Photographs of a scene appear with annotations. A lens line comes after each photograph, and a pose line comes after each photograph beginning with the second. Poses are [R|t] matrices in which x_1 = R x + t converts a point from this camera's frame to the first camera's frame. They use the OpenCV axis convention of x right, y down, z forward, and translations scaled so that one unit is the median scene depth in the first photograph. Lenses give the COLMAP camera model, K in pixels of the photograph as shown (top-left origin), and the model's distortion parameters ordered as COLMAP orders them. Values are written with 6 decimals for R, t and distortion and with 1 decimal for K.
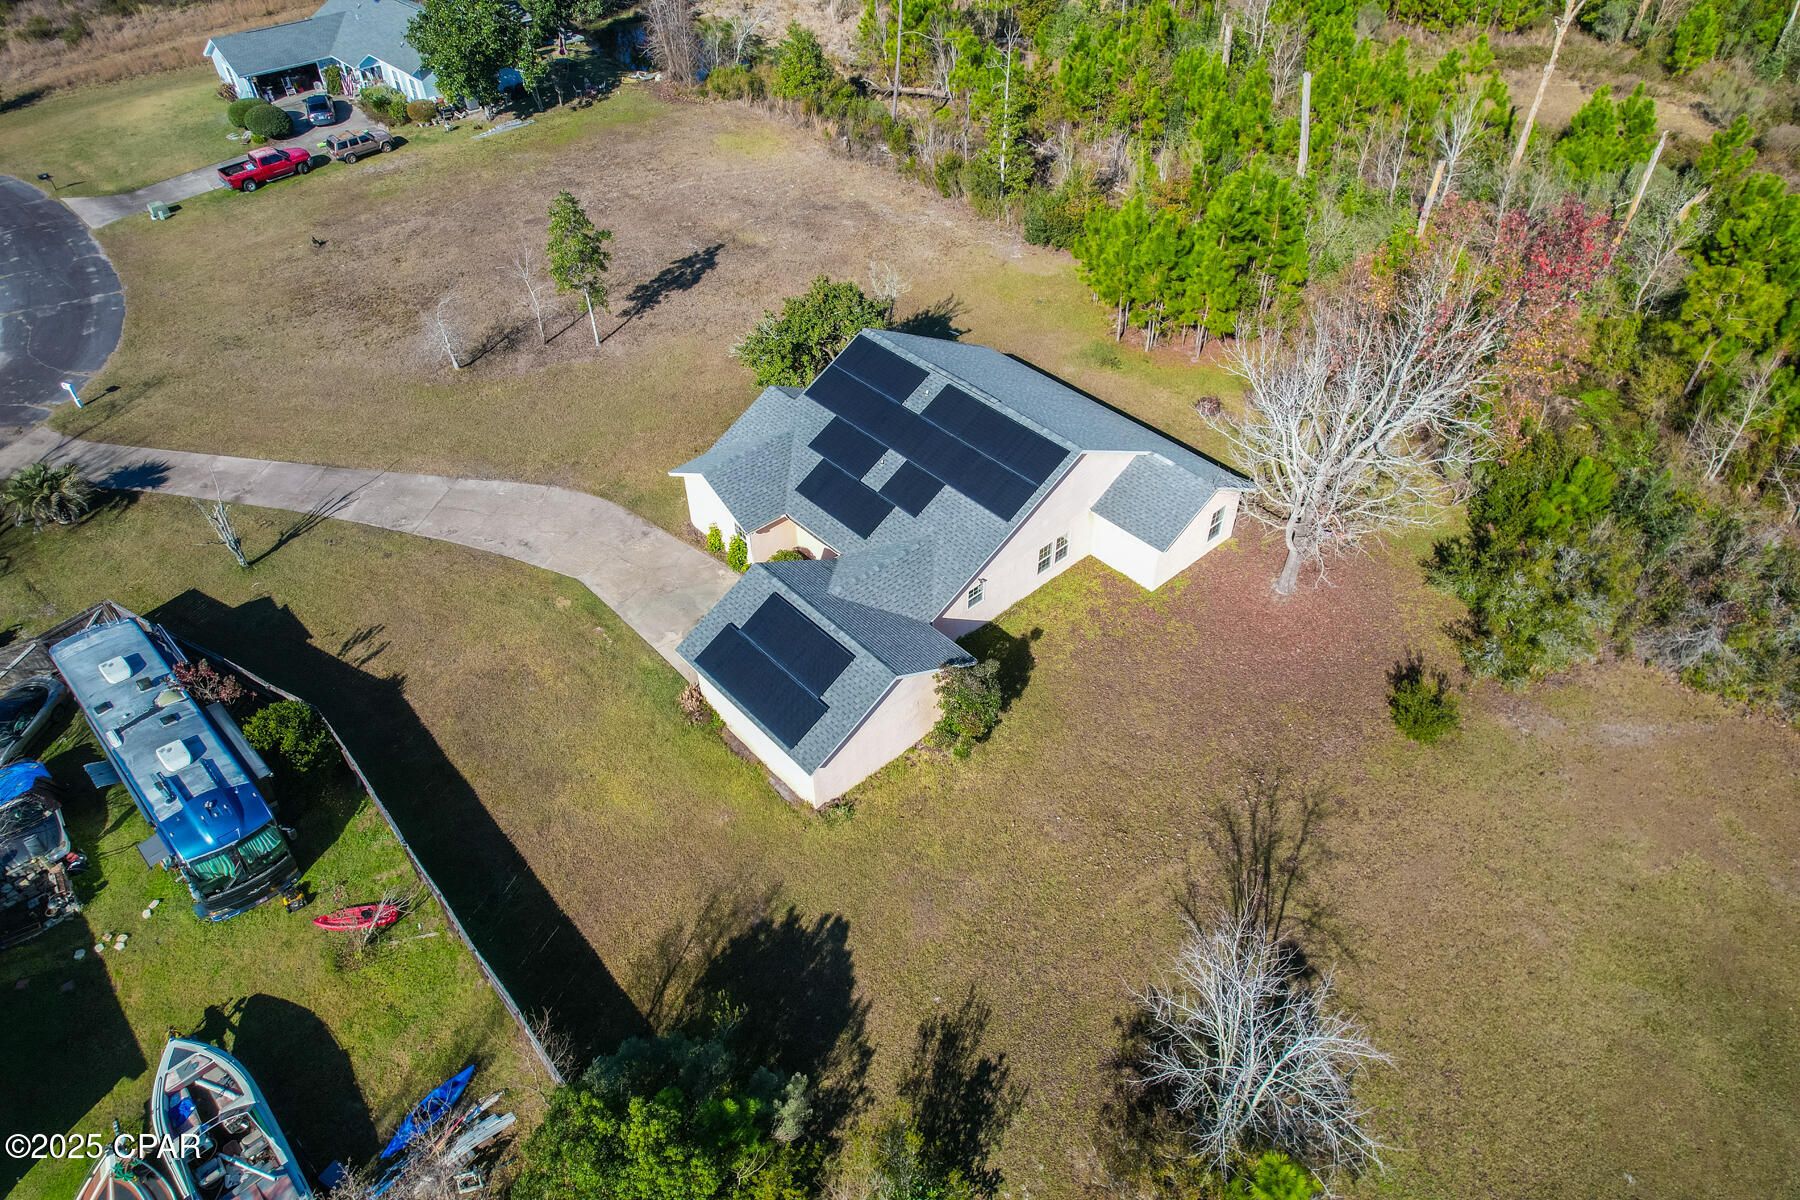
lens RADIAL K [[1145.0, 0, 905.8], [0, 1145.0, 618.7], [0, 0, 1]] dist [-0.076984, 0.066100]
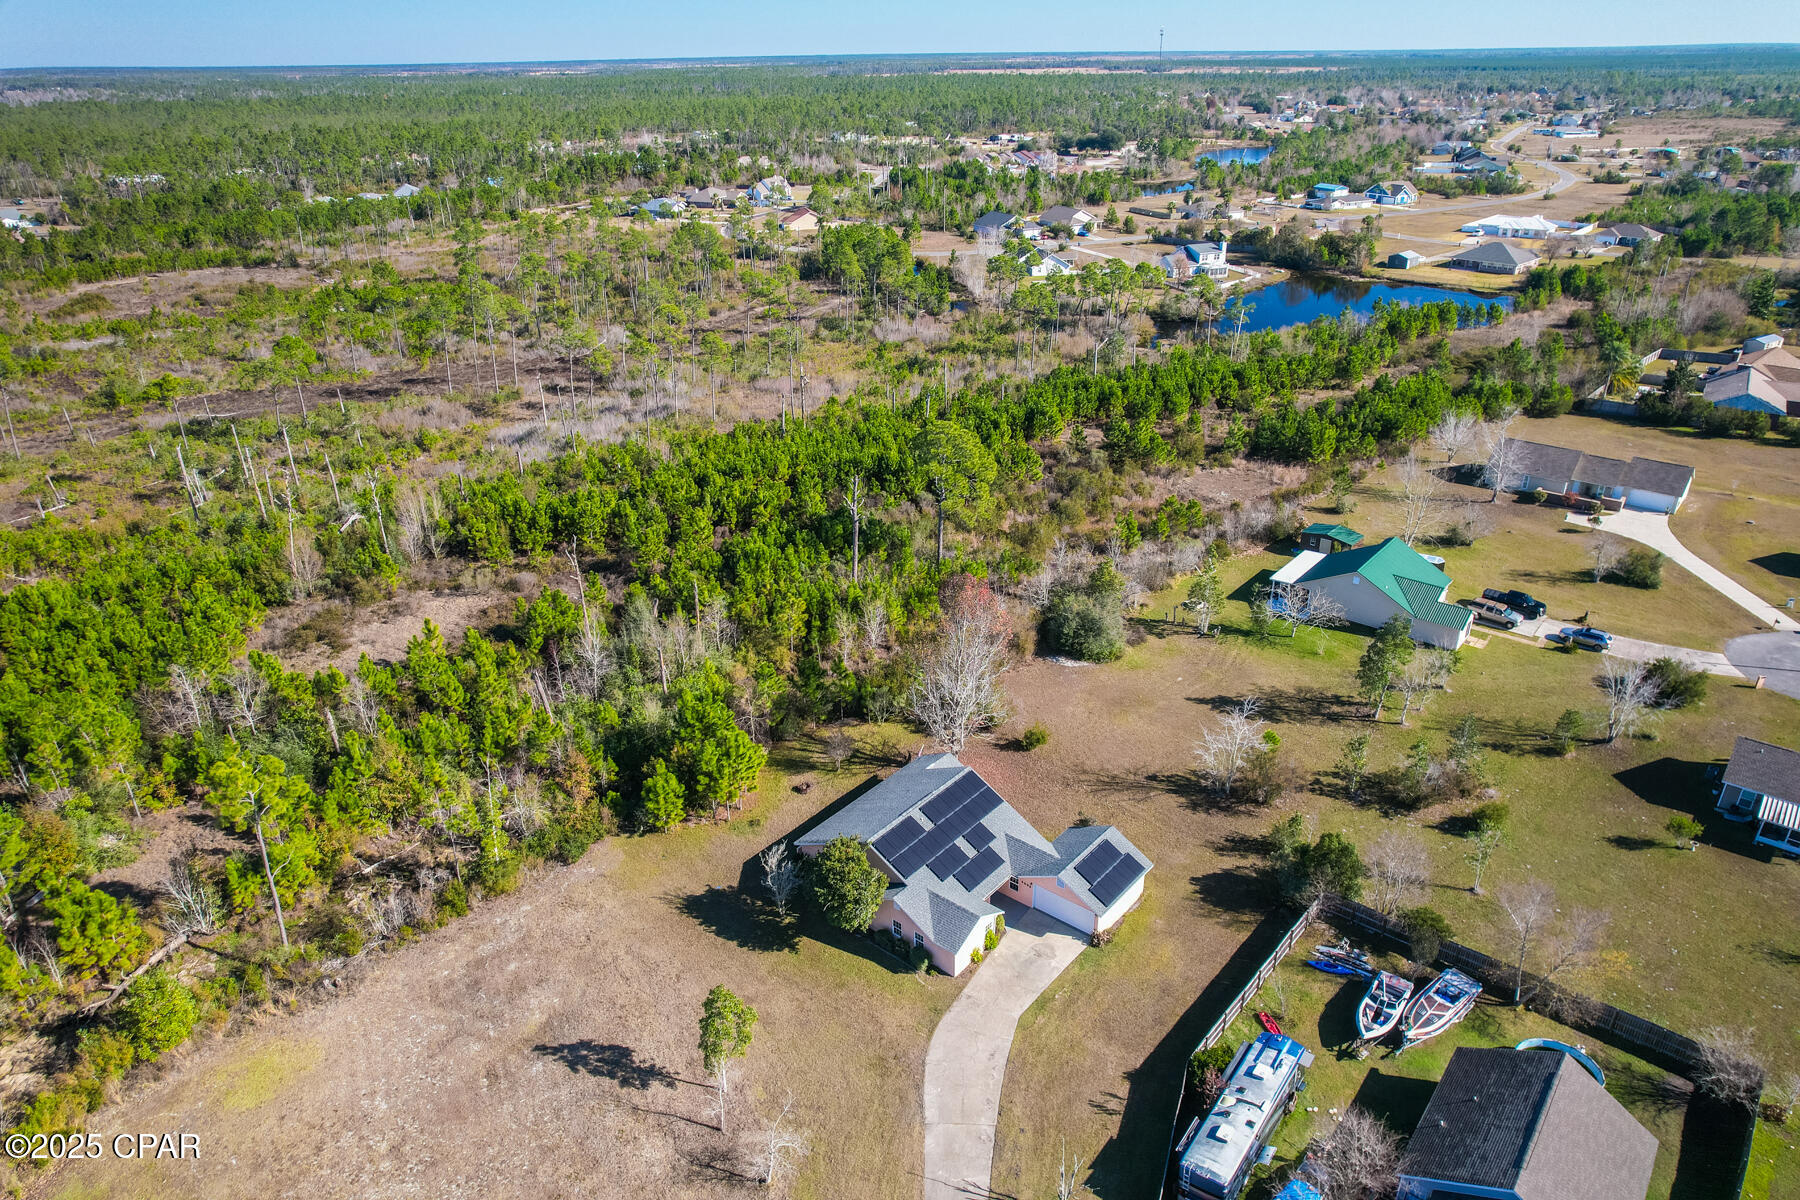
lens RADIAL K [[1148.5, 0, 907.2], [0, 1148.5, 612.4], [0, 0, 1]] dist [-0.082197, 0.074198]
pose [[-0.143034, -0.427333, 0.892708, -1.545087], [0.684374, 0.608880, 0.401120, -1.205381], [-0.714964, 0.668320, 0.205366, 0.424677]]
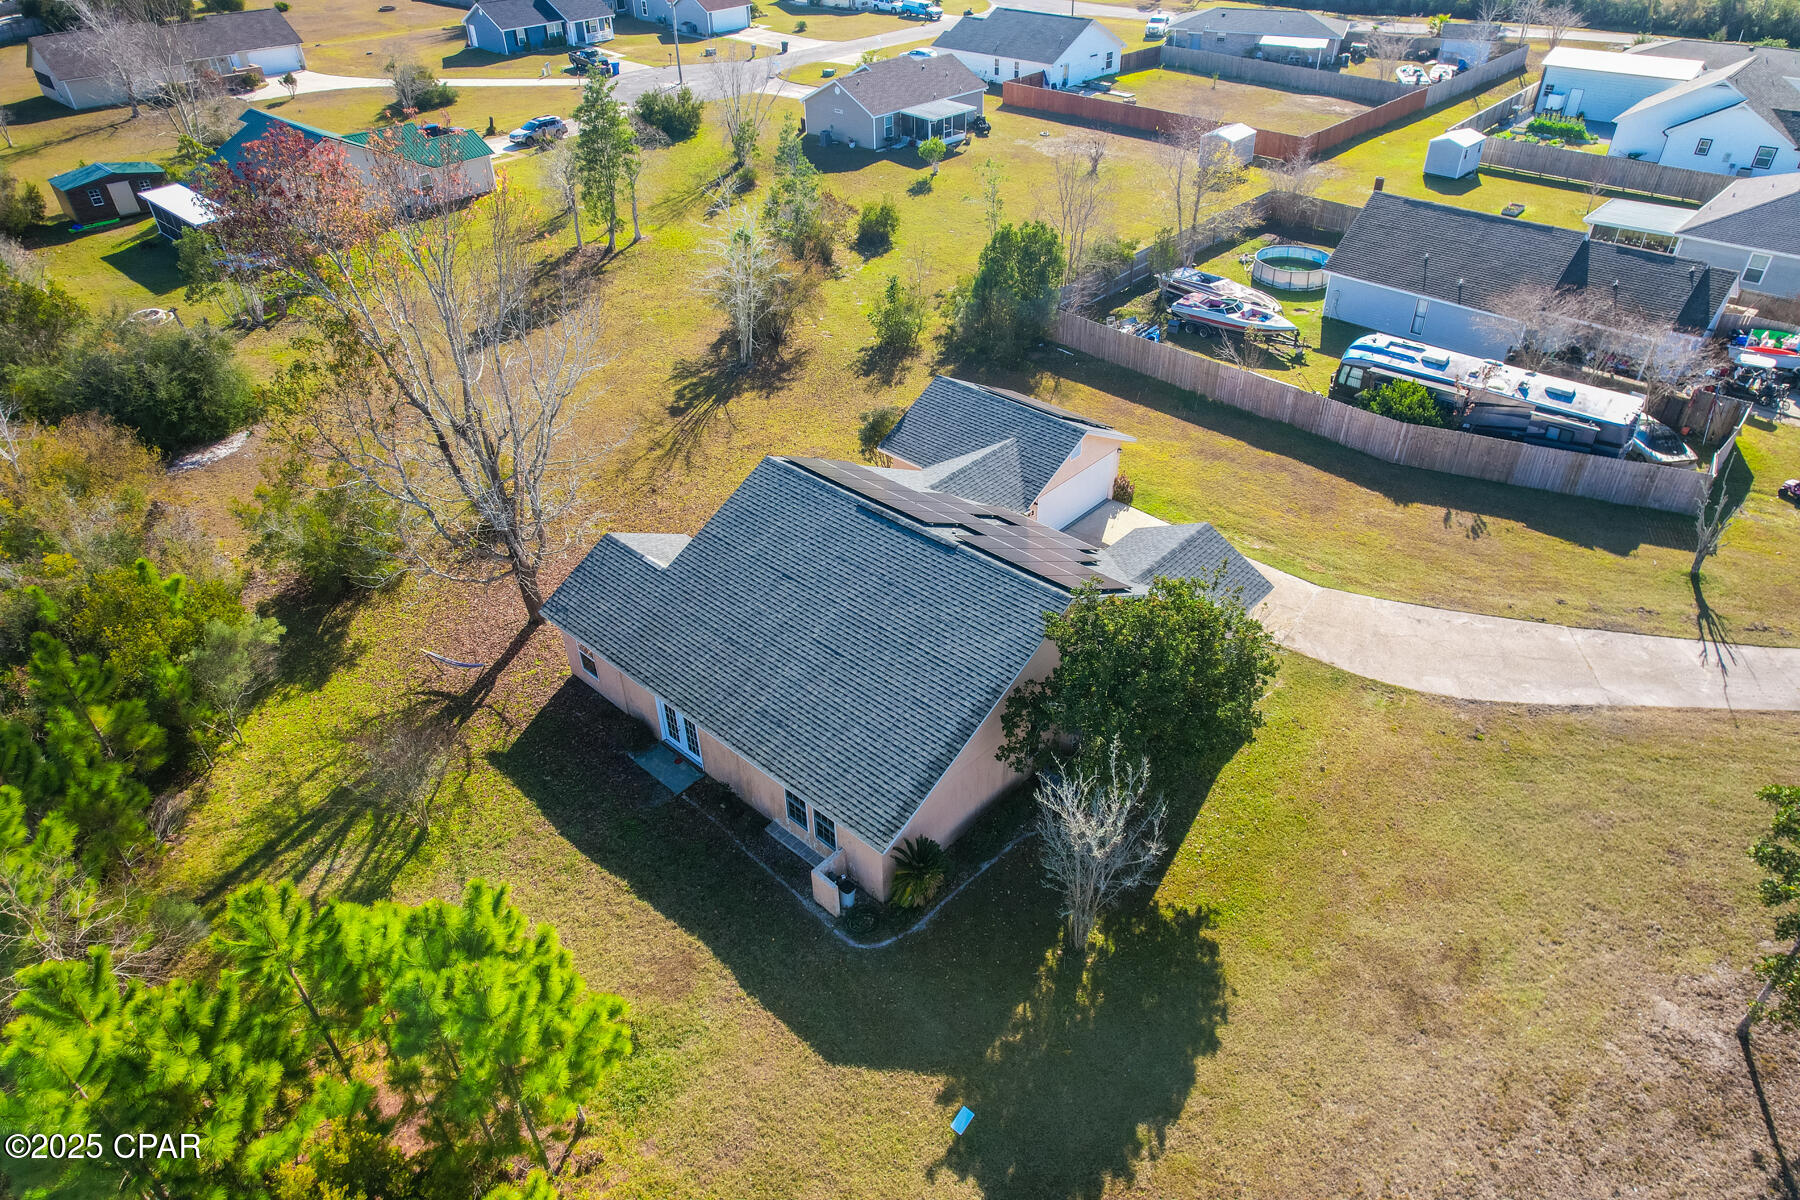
lens RADIAL K [[1148.5, 0, 907.2], [0, 1148.5, 612.4], [0, 0, 1]] dist [-0.082197, 0.074198]
pose [[-0.995445, 0.074608, -0.059357, 0.102637], [-0.044265, 0.189743, 0.980836, -0.964075], [0.084441, 0.978995, -0.185576, 1.232352]]
